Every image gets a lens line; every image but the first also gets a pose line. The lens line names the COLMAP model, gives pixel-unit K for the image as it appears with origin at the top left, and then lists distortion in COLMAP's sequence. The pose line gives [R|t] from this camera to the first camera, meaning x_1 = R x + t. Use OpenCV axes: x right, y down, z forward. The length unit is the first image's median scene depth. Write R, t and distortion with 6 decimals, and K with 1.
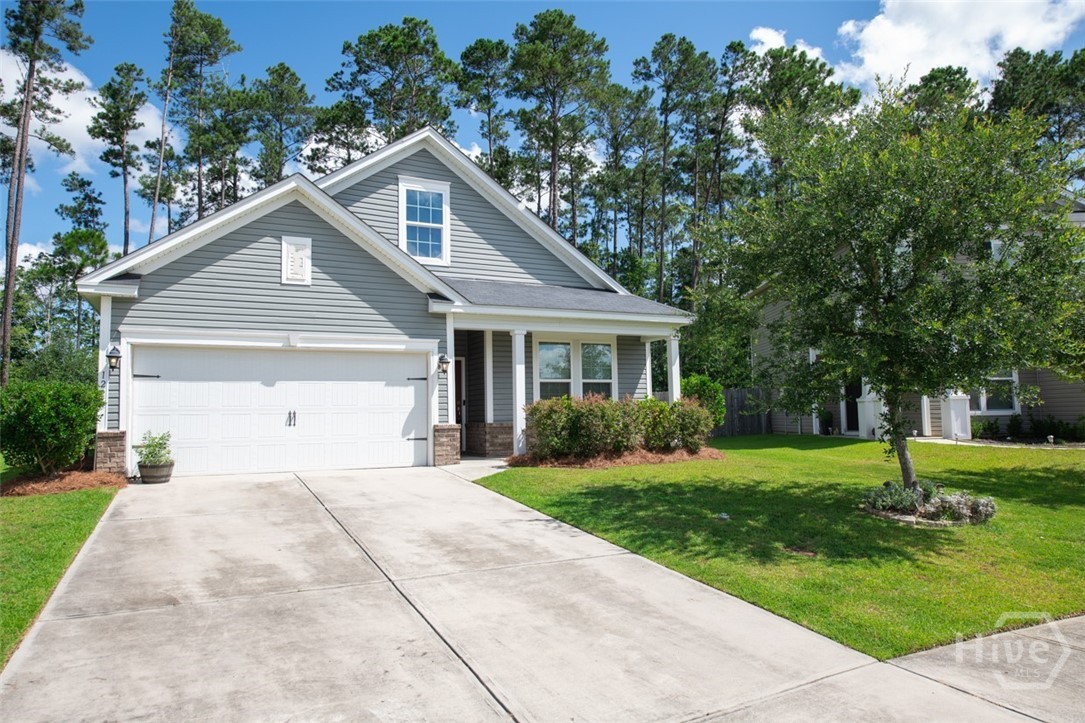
lens RADIAL K [[763.0, 0, 574.2], [0, 763.0, 366.4], [0, 0, 1]] dist [0.004126, -0.003799]
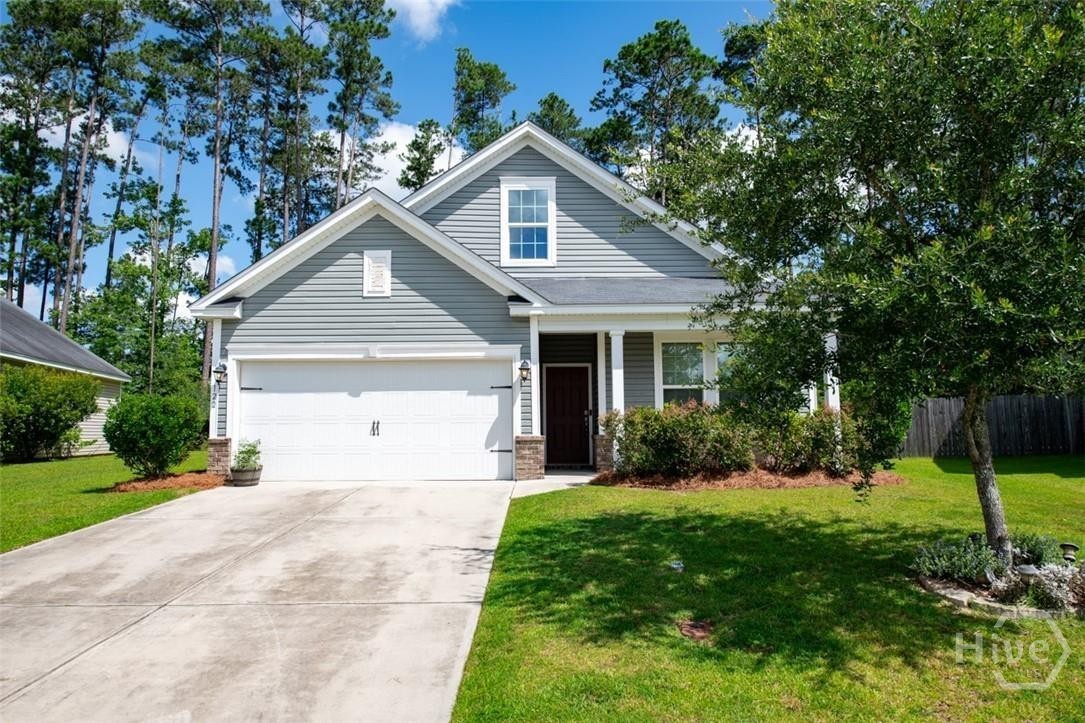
lens RADIAL K [[763.0, 0, 541.5], [0, 763.0, 364.4], [0, 0, 1]] dist [0.004126, -0.003799]
pose [[0.883359, -0.031356, -0.467647, 0.261658], [0.023511, 0.999468, -0.022605, 0.009813], [0.468107, 0.008973, 0.883626, 0.173037]]
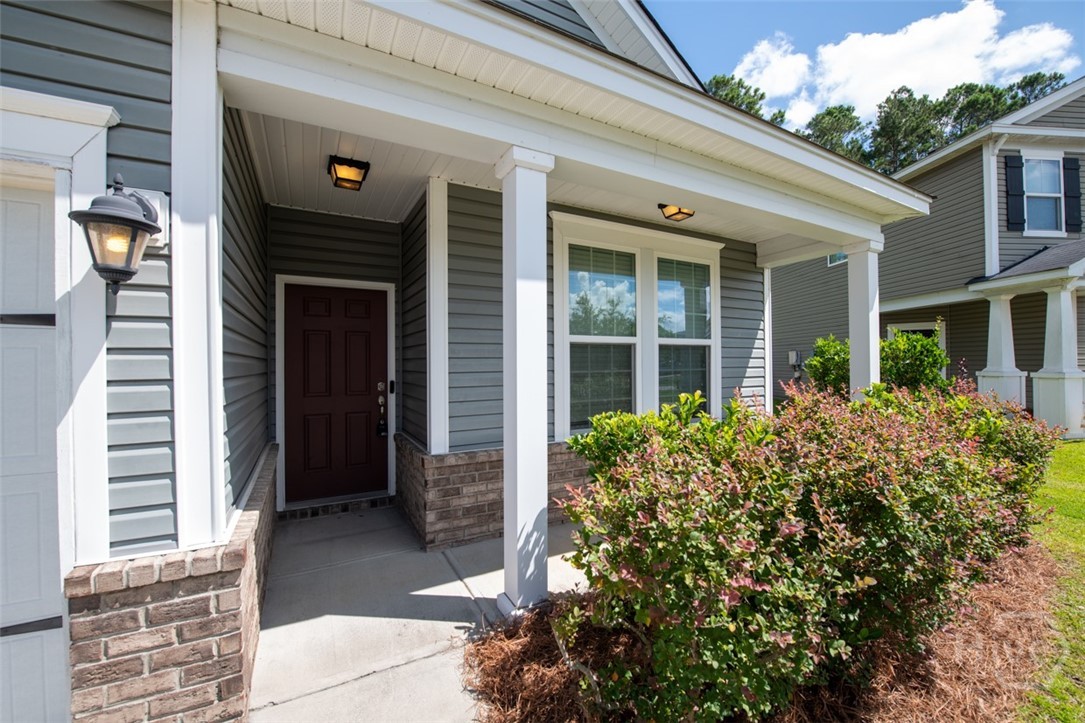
lens RADIAL K [[438.8, 0, 544.2], [0, 438.8, 365.8], [0, 0, 1]] dist [-0.018552, 0.000969]
pose [[0.999805, 0.015841, 0.011806, -0.066480], [-0.016687, 0.997015, 0.075388, 0.016735], [-0.010576, -0.075570, 0.997084, 0.828743]]
